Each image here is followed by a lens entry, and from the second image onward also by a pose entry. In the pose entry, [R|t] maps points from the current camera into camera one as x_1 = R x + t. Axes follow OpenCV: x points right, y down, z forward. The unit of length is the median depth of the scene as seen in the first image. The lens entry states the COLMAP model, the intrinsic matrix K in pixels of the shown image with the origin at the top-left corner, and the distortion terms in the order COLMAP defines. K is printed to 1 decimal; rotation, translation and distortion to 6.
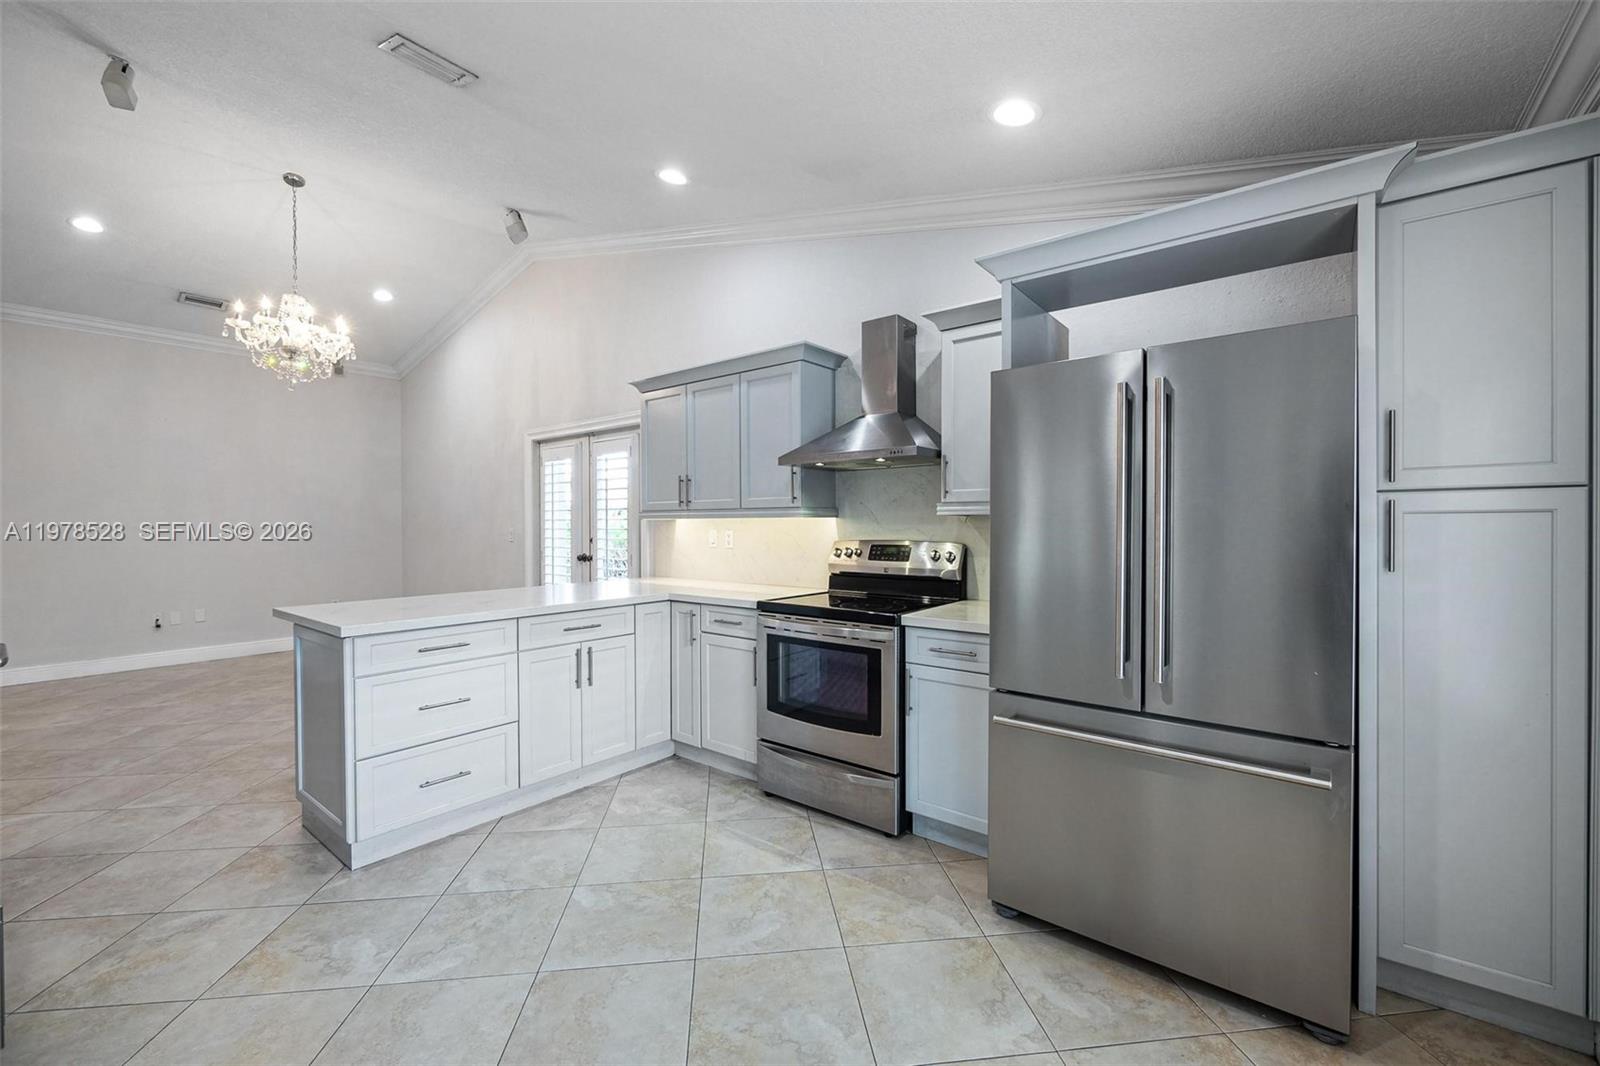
lens RADIAL K [[660.1, 0, 808.8], [0, 660.1, 535.3], [0, 0, 1]] dist [-0.004823, 0.001010]
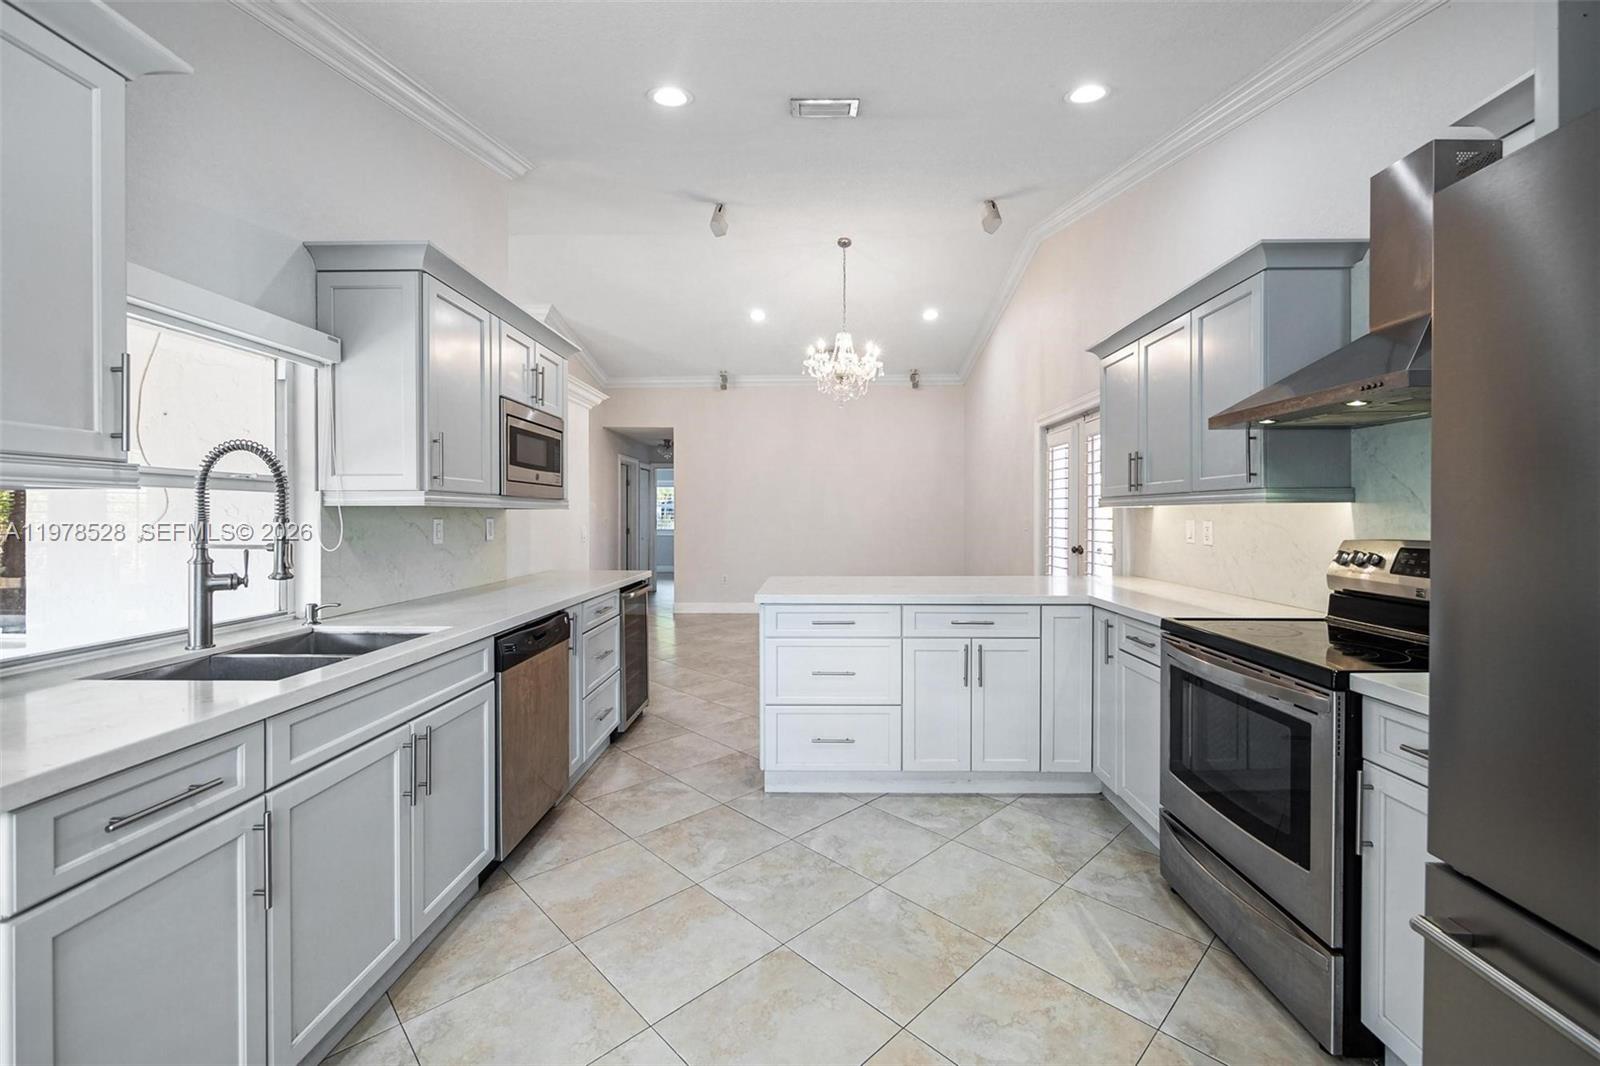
lens RADIAL K [[660.1, 0, 803.1], [0, 660.1, 518.3], [0, 0, 1]] dist [-0.004823, 0.001010]
pose [[0.599161, 0.006885, -0.800599, 0.271285], [-0.013986, 0.999900, -0.001868, -0.003839], [0.800506, 0.012316, 0.599198, 0.246859]]
